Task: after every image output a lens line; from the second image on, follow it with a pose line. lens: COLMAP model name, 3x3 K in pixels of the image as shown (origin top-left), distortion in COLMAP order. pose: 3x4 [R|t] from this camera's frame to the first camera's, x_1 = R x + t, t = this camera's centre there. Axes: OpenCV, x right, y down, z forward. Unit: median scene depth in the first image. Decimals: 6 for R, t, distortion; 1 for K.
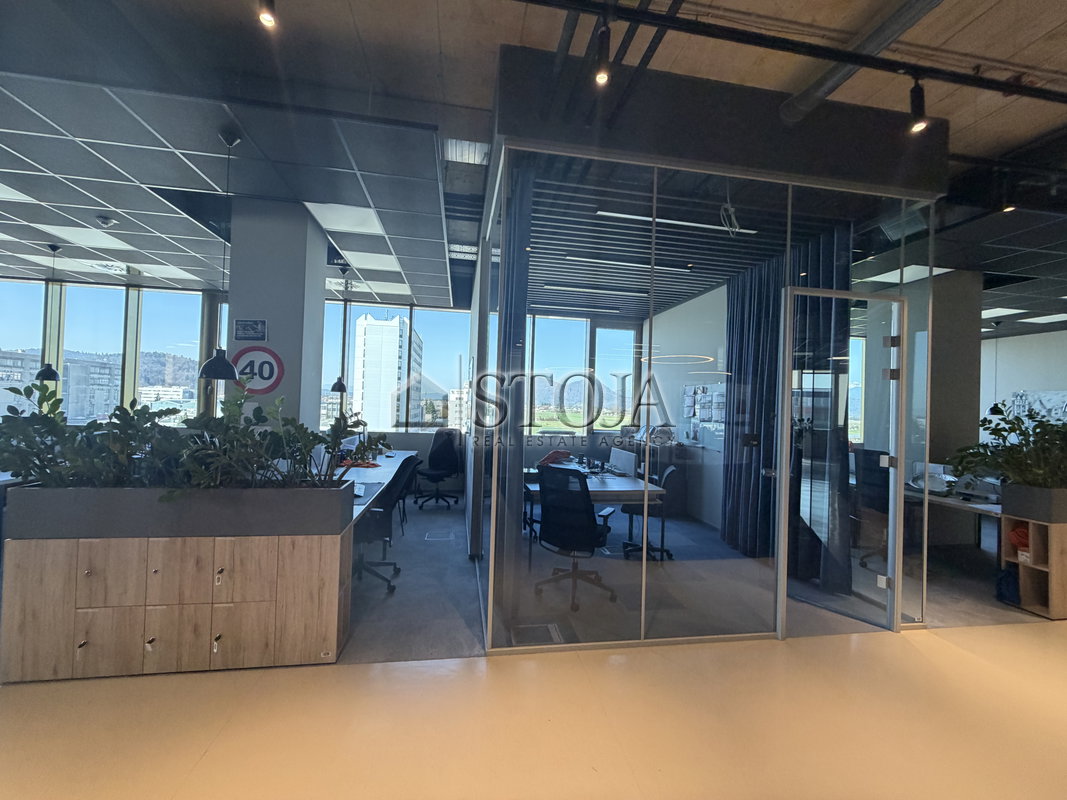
lens RADIAL K [[423.0, 0, 525.0], [0, 423.0, 394.5], [0, 0, 1]] dist [-0.001676, 0.000201]
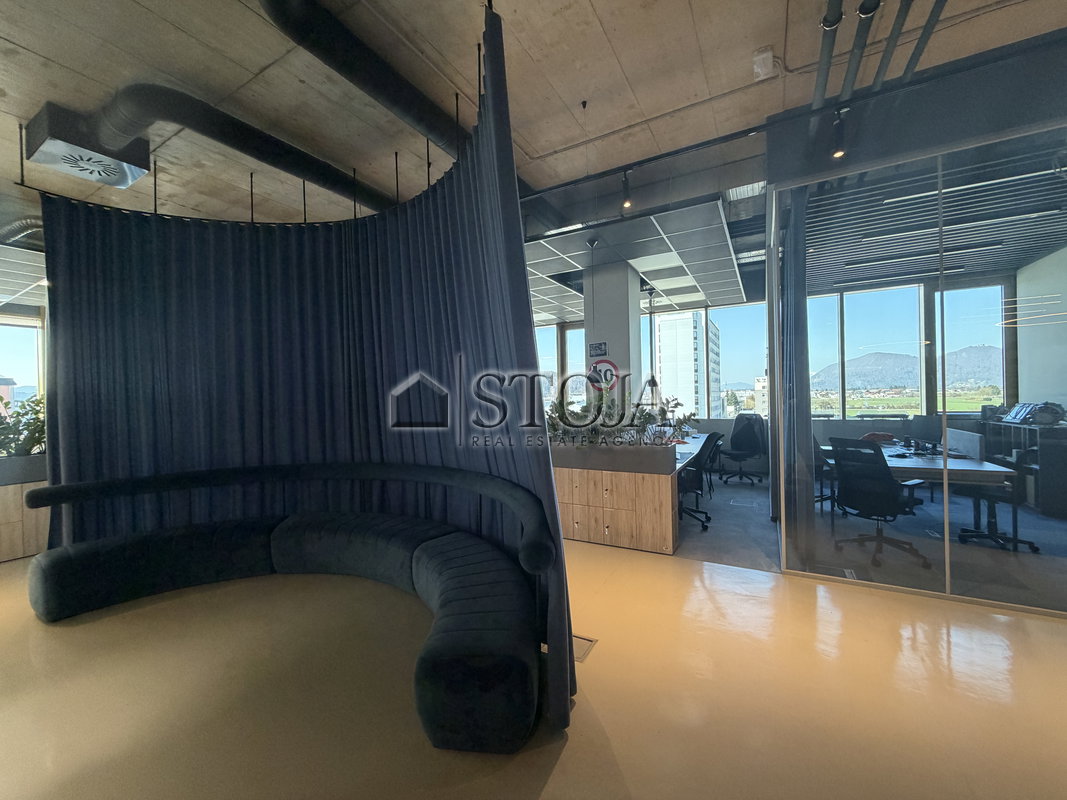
lens RADIAL K [[423.0, 0, 528.6], [0, 423.0, 401.3], [0, 0, 1]] dist [-0.001676, 0.000201]
pose [[0.783149, -0.045525, -0.620165, 0.086329], [0.064322, 0.997897, 0.007972, 0.004212], [0.618498, -0.046133, 0.784431, -0.338060]]
